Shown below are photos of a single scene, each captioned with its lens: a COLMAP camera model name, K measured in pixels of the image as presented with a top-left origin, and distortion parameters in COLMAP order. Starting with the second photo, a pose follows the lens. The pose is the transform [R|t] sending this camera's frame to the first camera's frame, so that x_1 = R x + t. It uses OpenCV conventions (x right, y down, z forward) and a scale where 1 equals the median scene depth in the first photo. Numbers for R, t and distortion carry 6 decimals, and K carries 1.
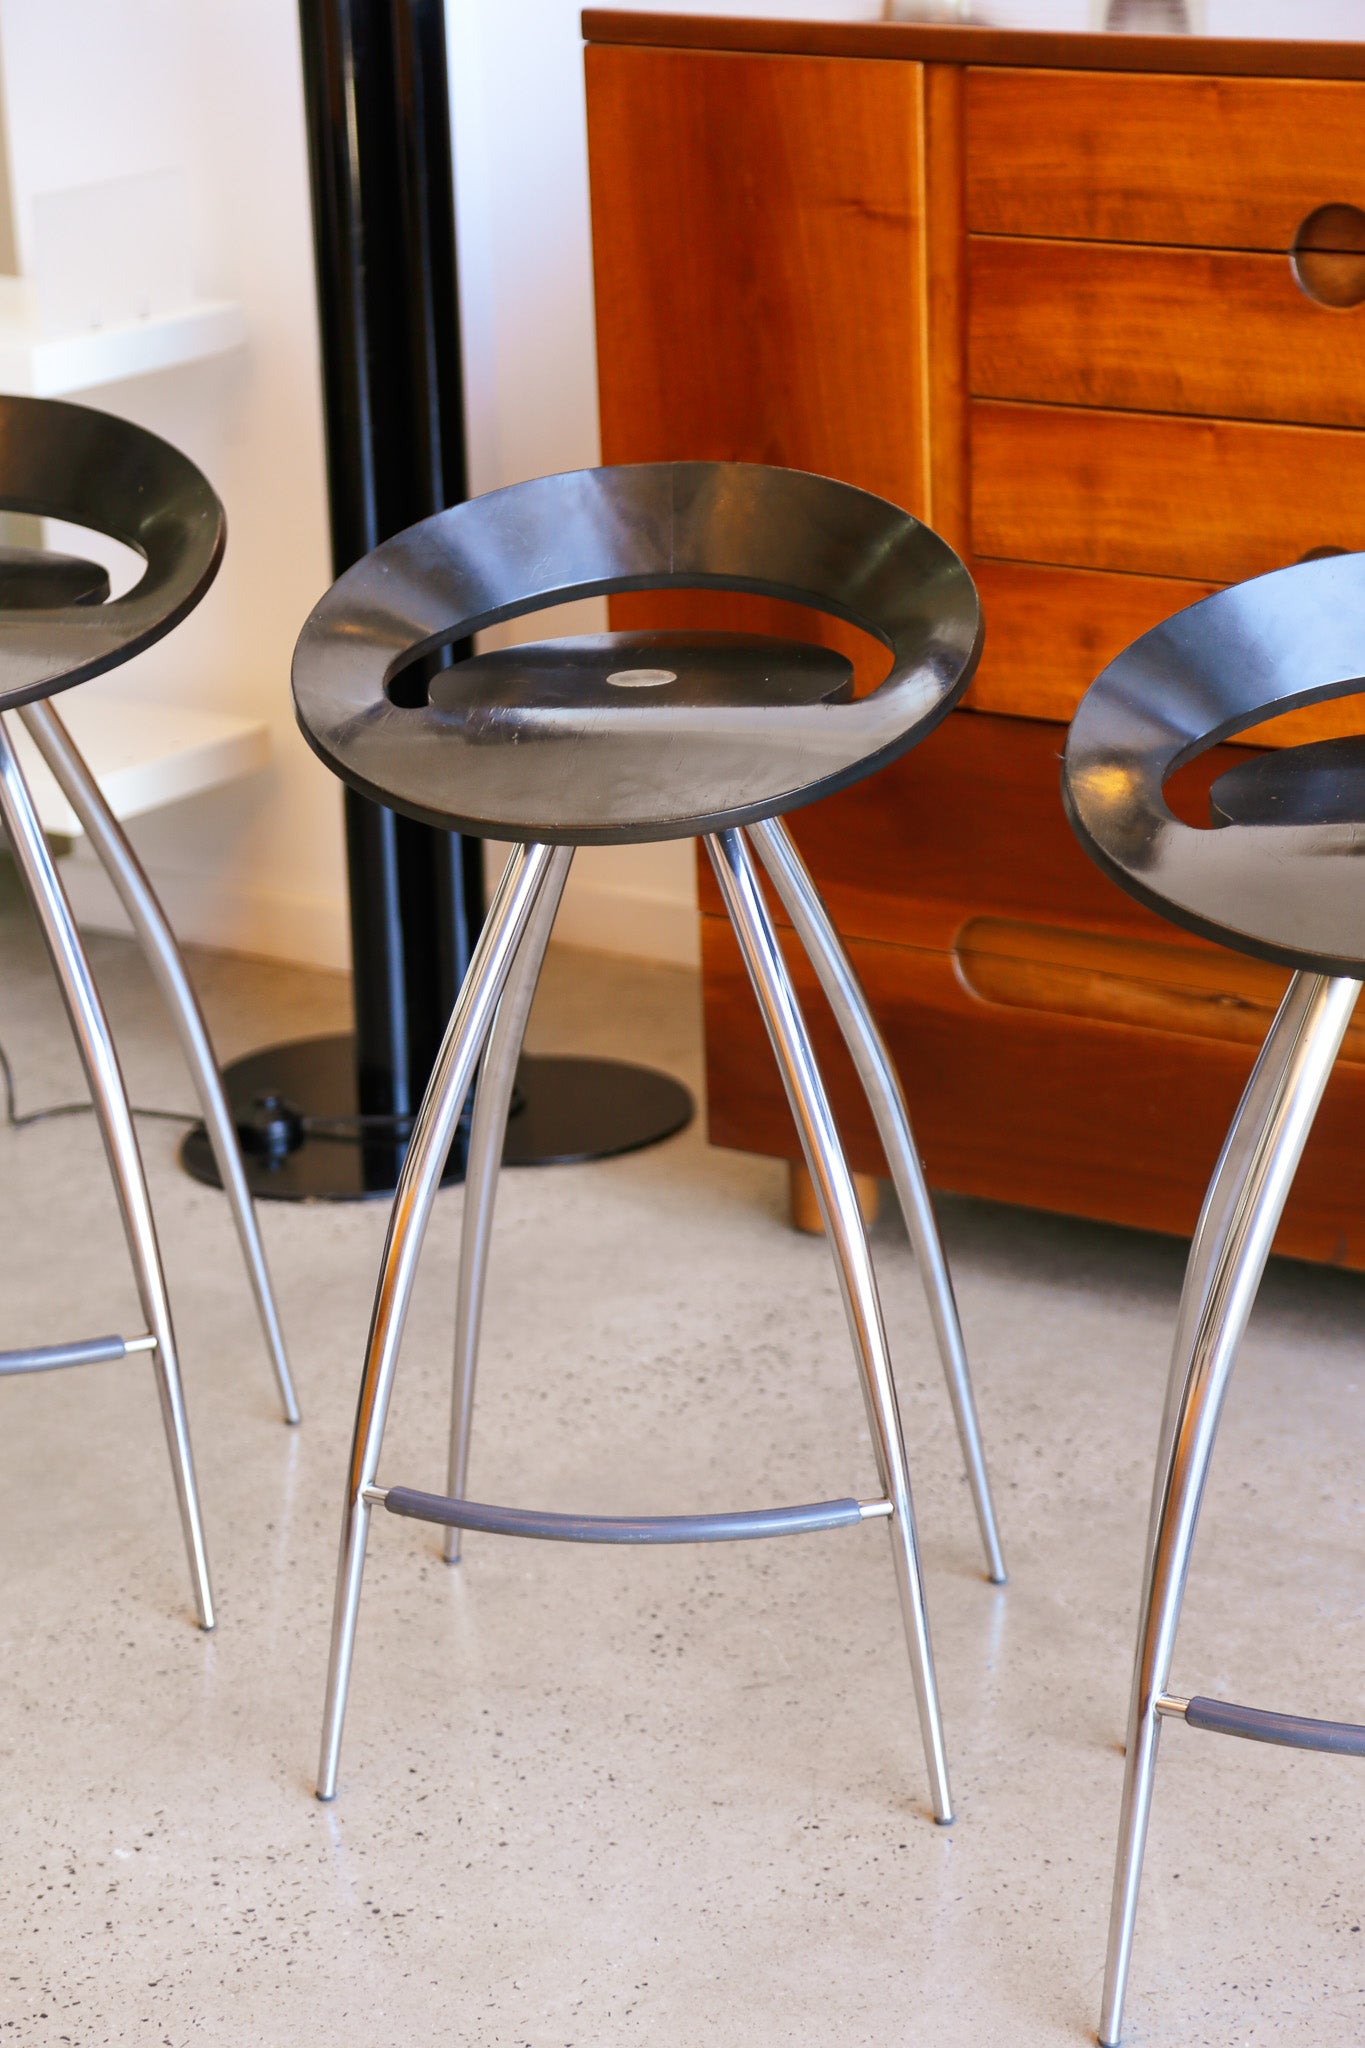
lens RADIAL K [[5318.2, 0, 682.5], [0, 5318.2, 1024.0], [0, 0, 1]] dist [0.679951, -1.085258]
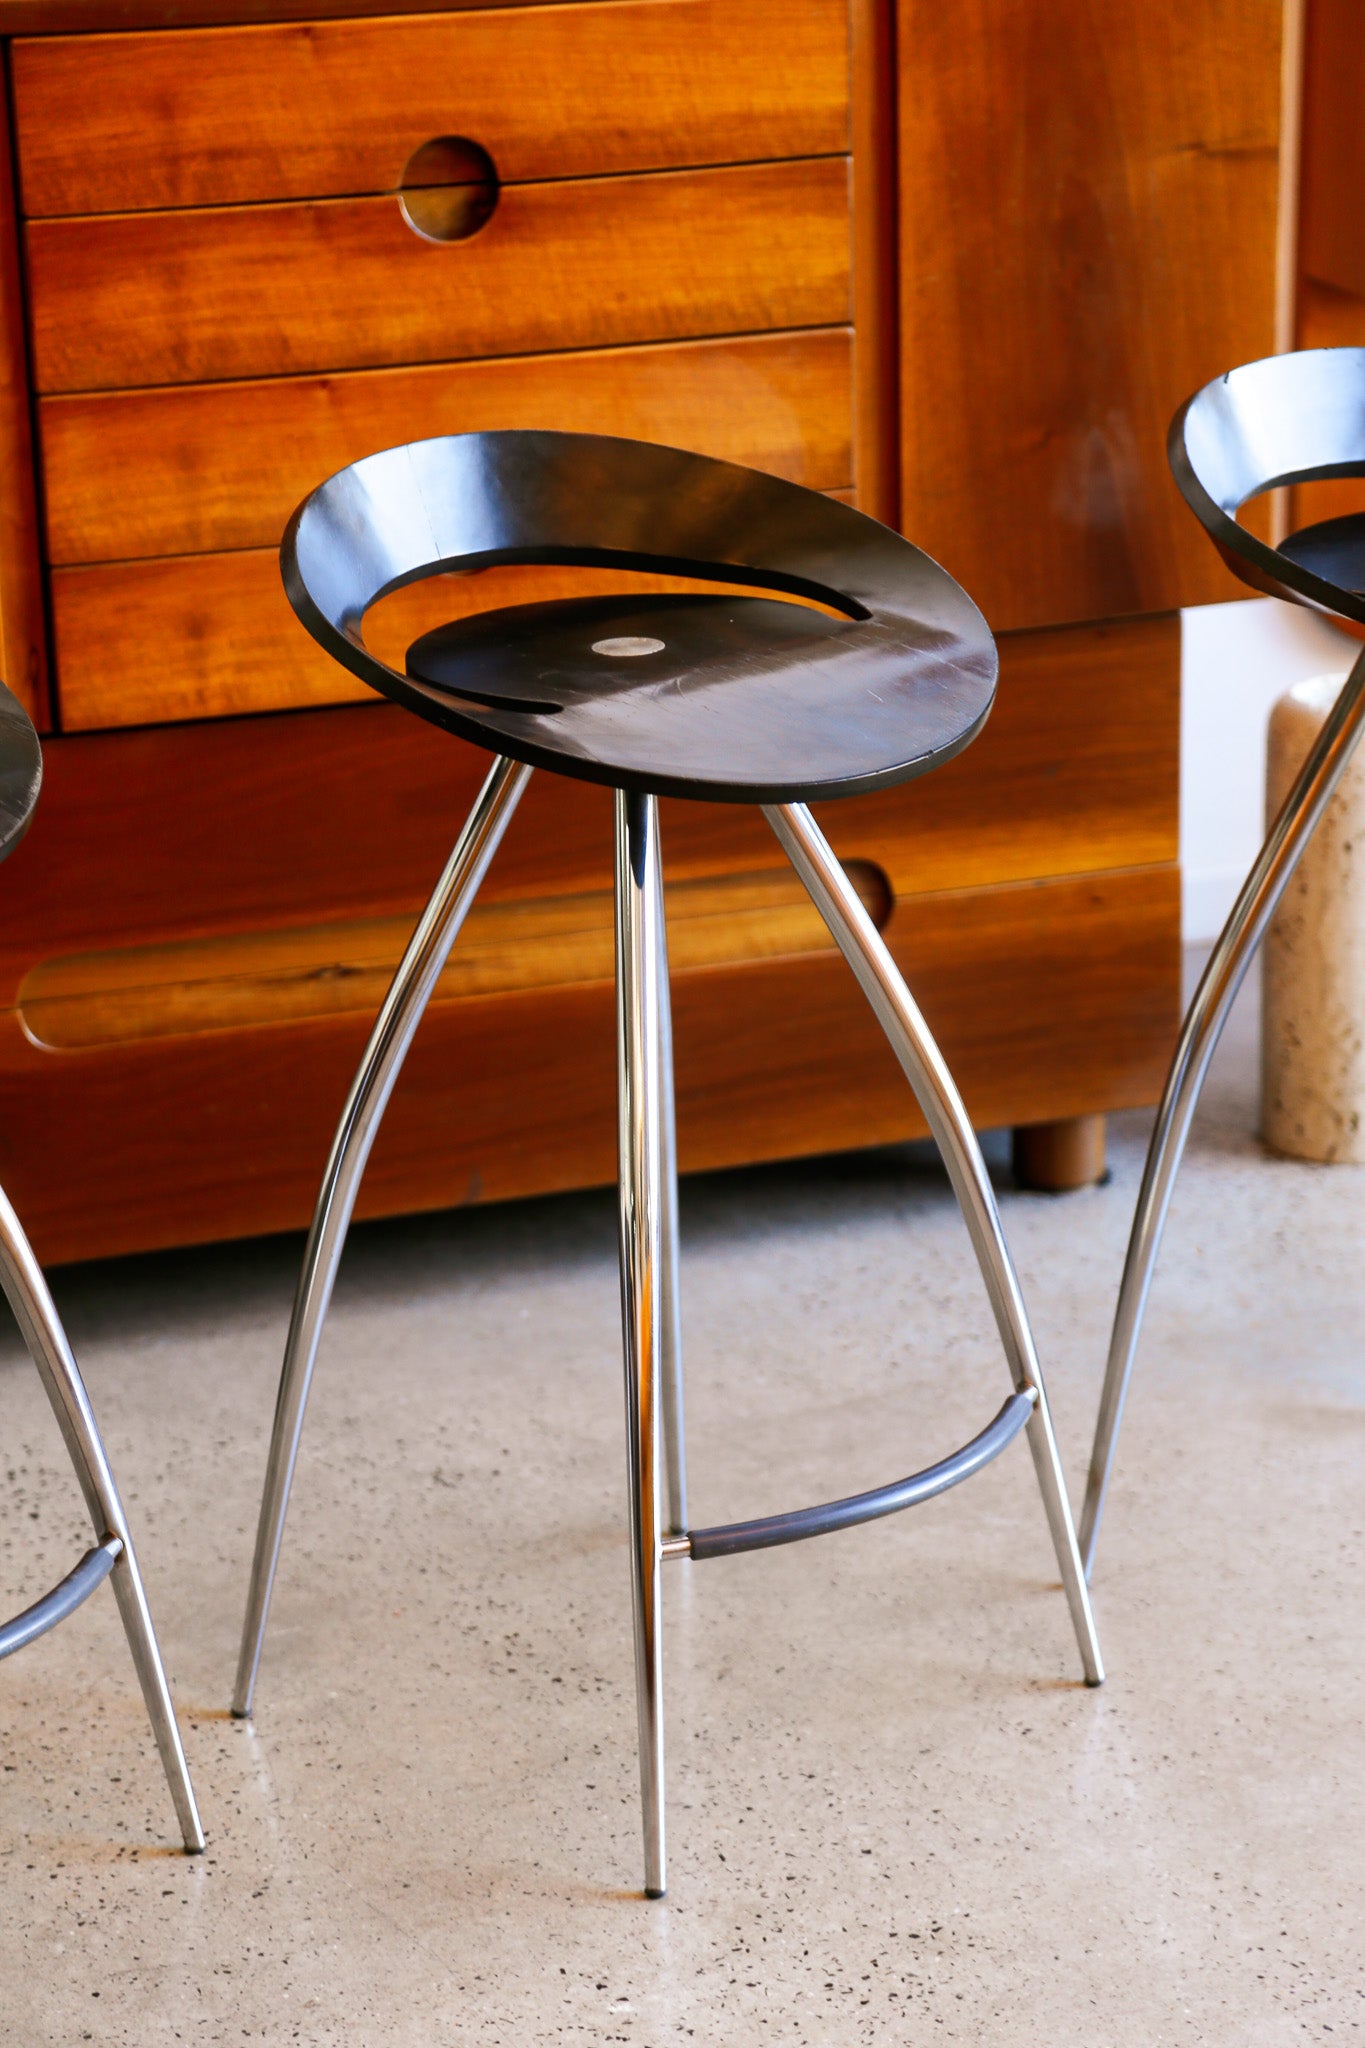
lens RADIAL K [[5662.2, 0, 681.9], [0, 5662.2, 1052.3], [0, 0, 1]] dist [0.639565, -0.721540]
pose [[0.578400, -0.232288, 0.781982, -0.686025], [0.249784, 0.962988, 0.101301, -0.080678], [-0.776571, 0.136734, 0.615014, 0.321247]]
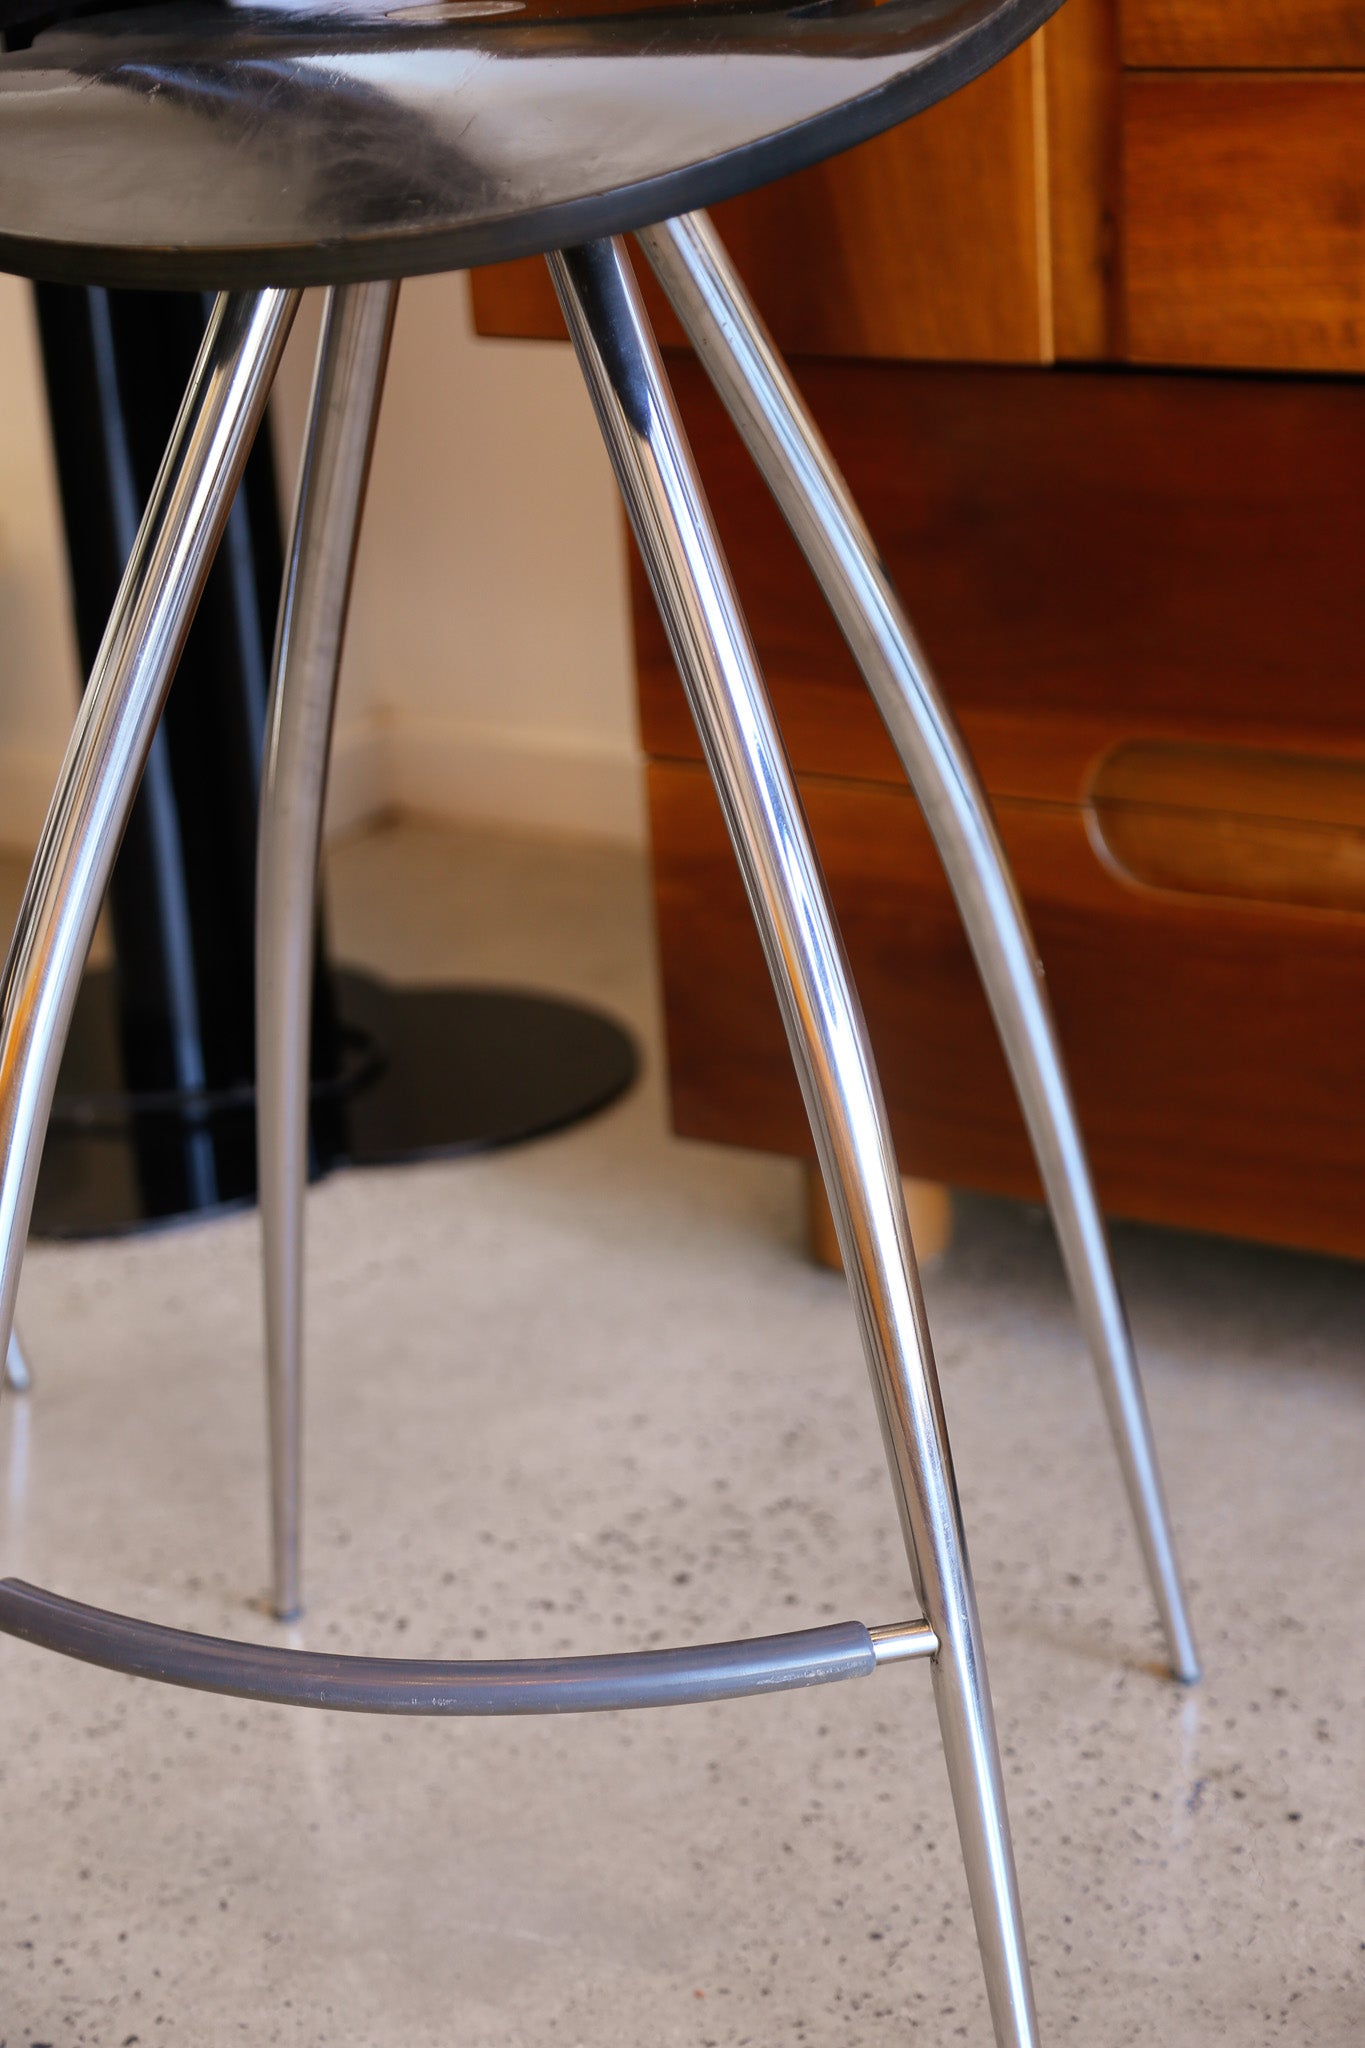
lens RADIAL K [[4111.3, 0, 682.5], [0, 4111.3, 1024.0], [0, 0, 1]] dist [0.325455, -0.036907]
pose [[0.999042, -0.040255, 0.017161, -0.001556], [0.039600, 0.998532, 0.036959, -0.008378], [-0.018624, -0.036244, 0.999169, 0.580074]]
